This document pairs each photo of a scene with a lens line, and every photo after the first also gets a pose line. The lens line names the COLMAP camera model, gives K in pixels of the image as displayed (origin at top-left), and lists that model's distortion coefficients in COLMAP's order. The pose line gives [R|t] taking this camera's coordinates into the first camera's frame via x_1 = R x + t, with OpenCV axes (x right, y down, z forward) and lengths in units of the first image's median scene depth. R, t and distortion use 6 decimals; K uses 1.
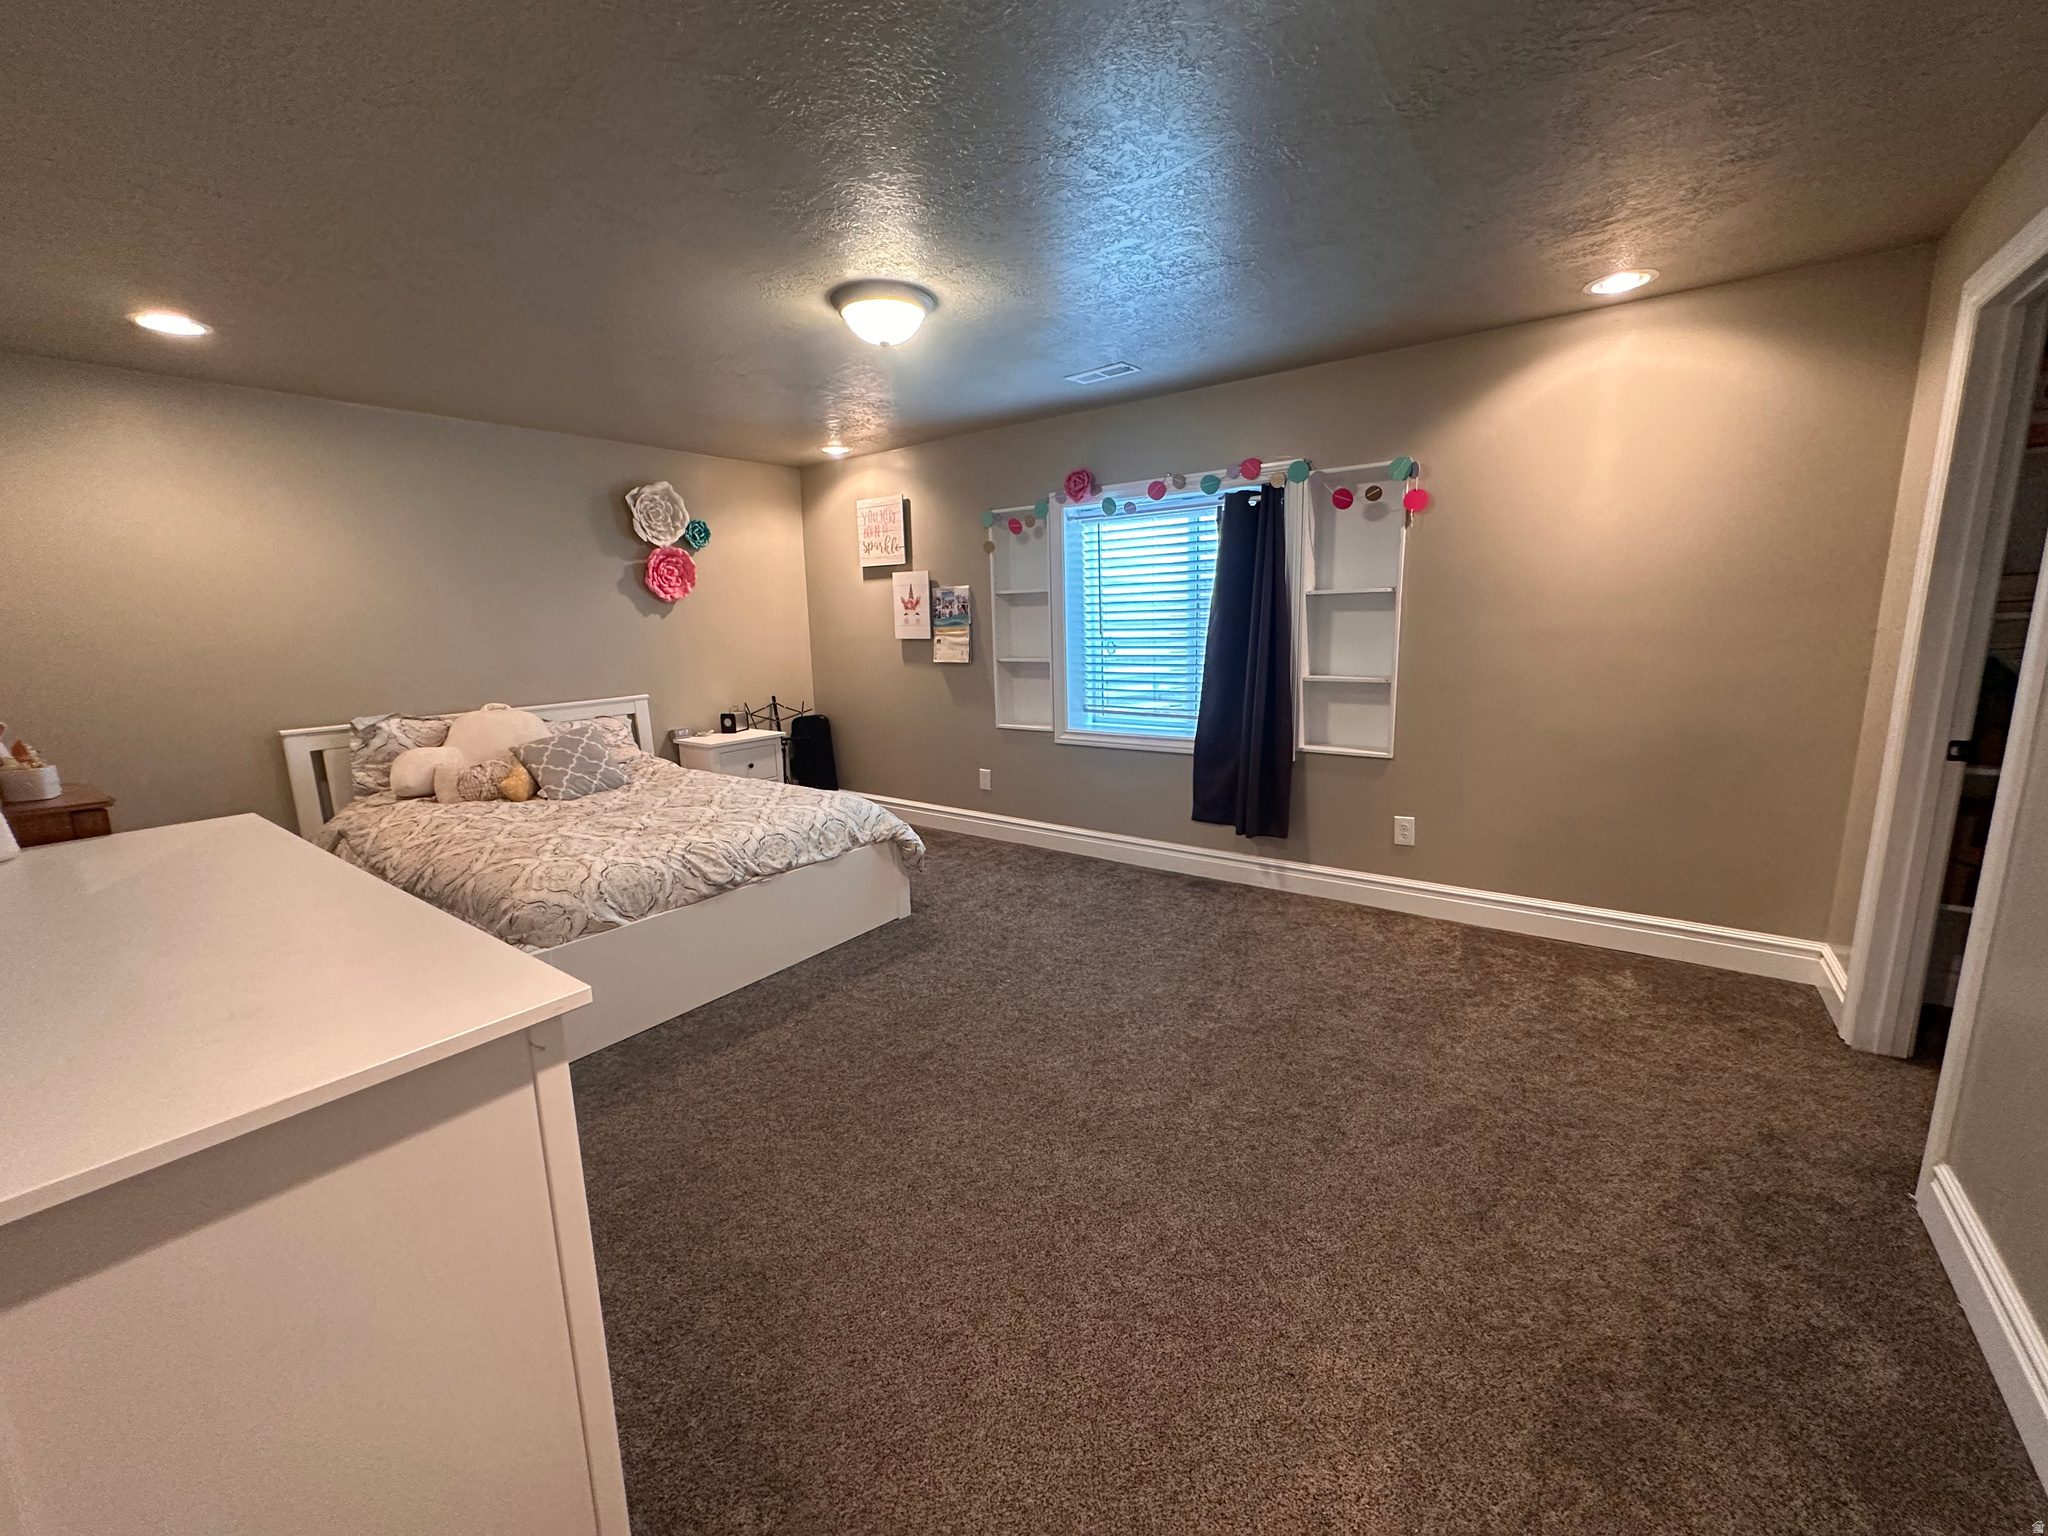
lens RADIAL K [[813.9, 0, 1022.8], [0, 813.9, 764.5], [0, 0, 1]] dist [-0.001296, -0.000089]
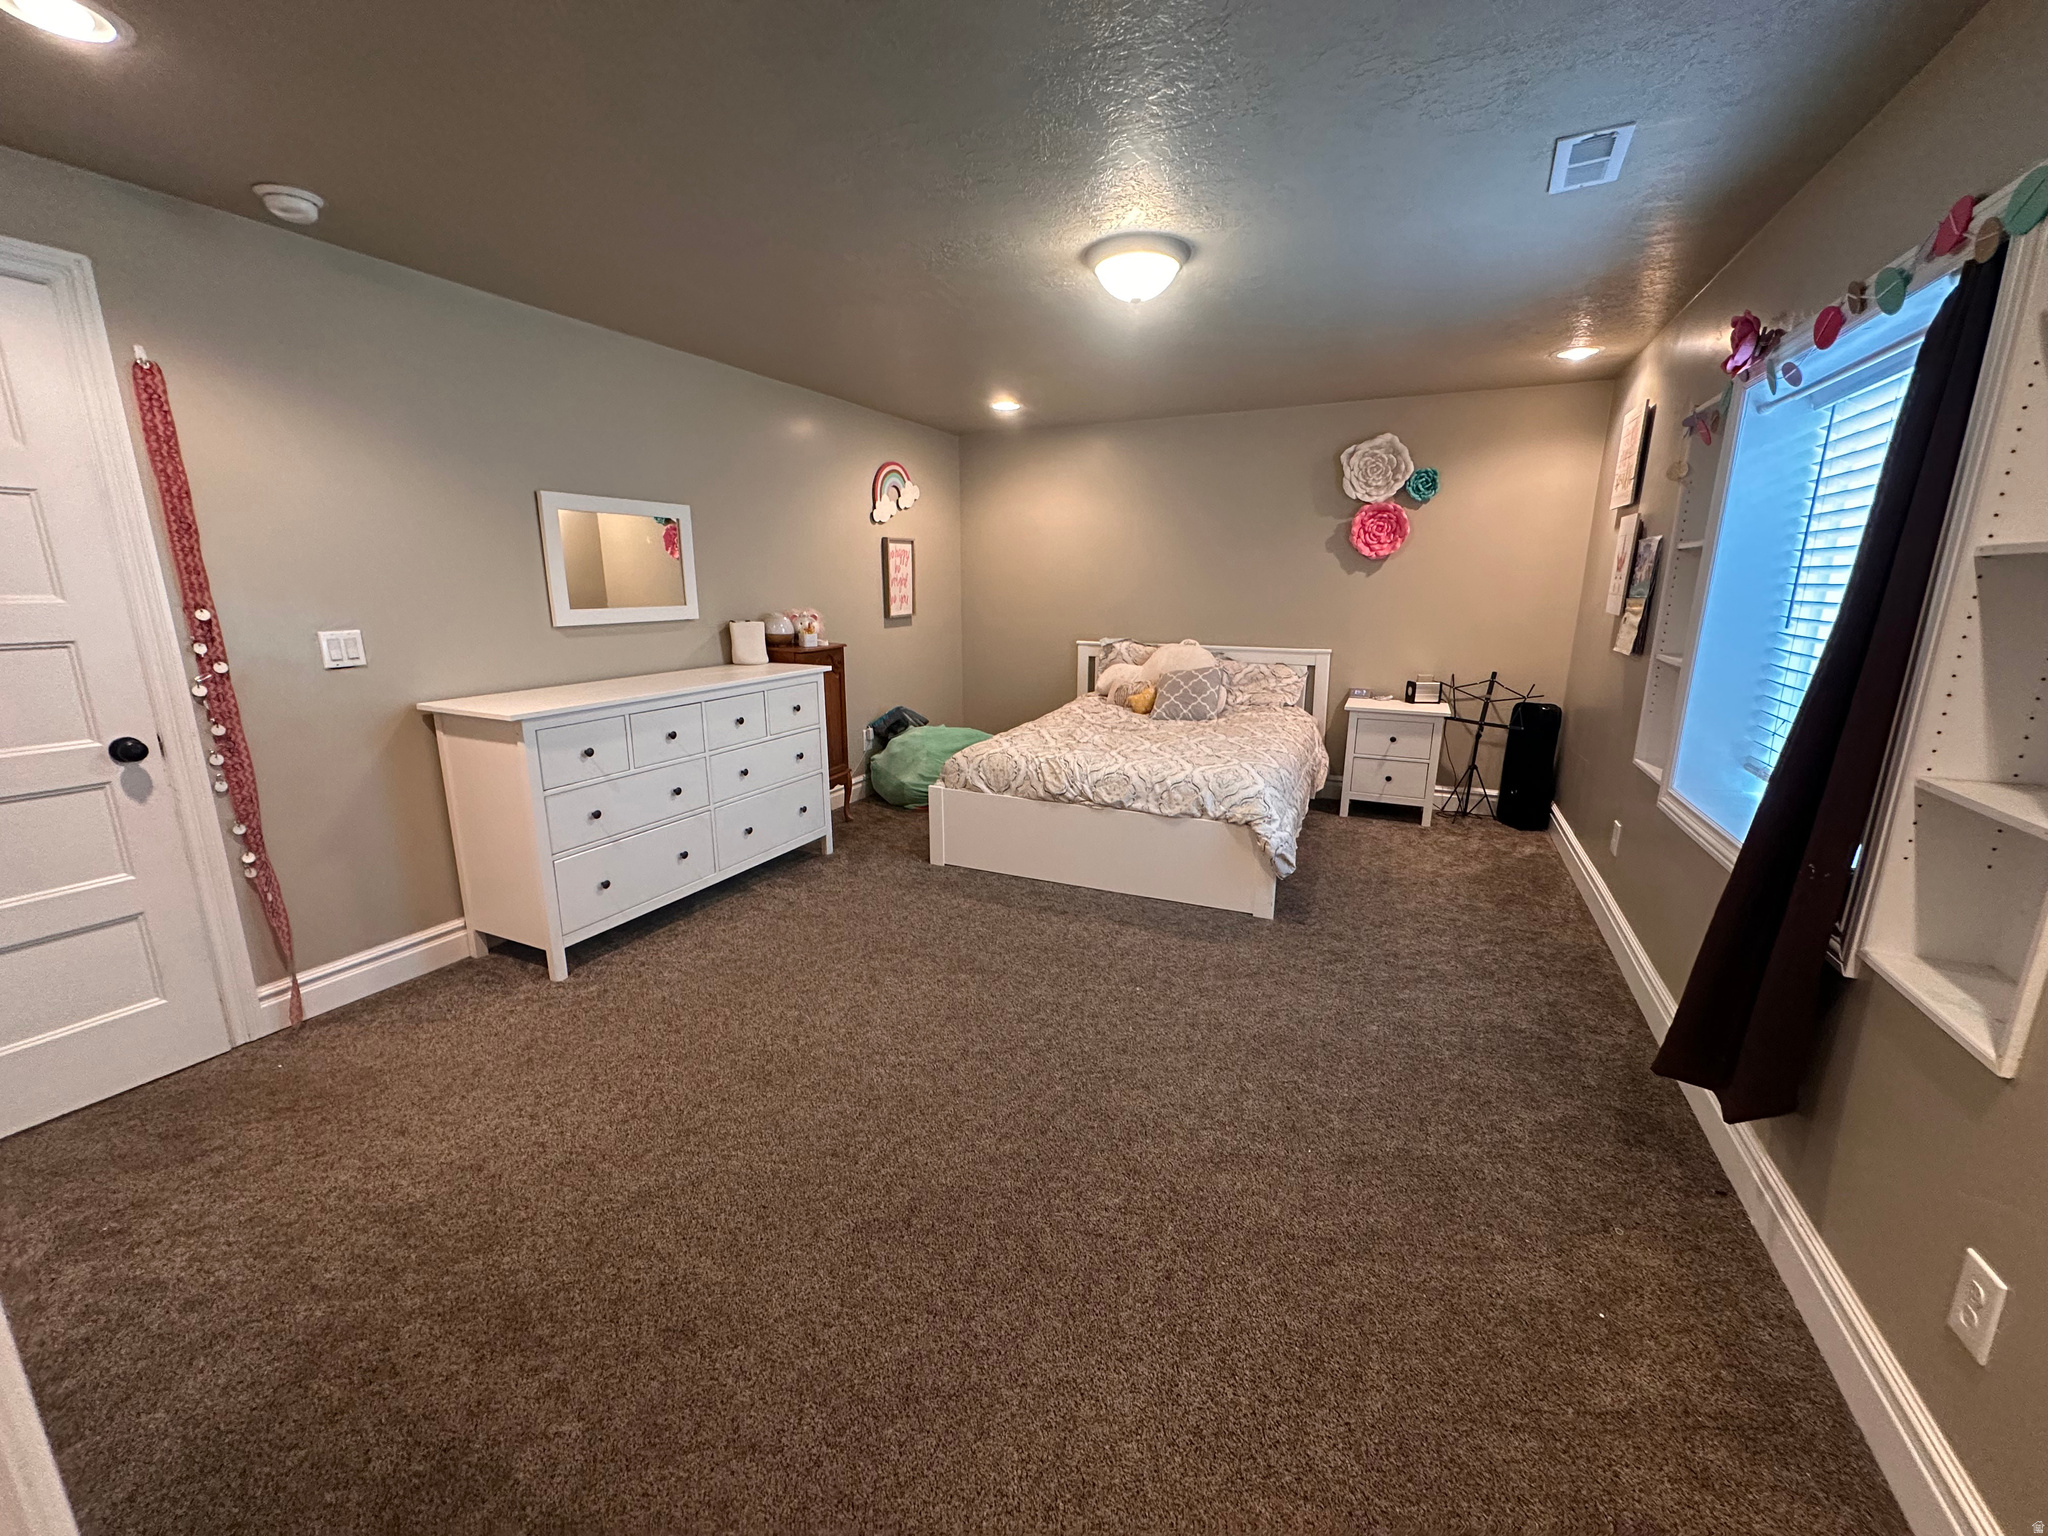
lens RADIAL K [[813.9, 0, 1022.8], [0, 813.9, 764.5], [0, 0, 1]] dist [-0.001296, -0.000089]
pose [[0.196970, 0.244420, -0.949453, 0.497881], [-0.183322, 0.960527, 0.209240, -0.093245], [0.963118, 0.132842, 0.234002, 0.411631]]
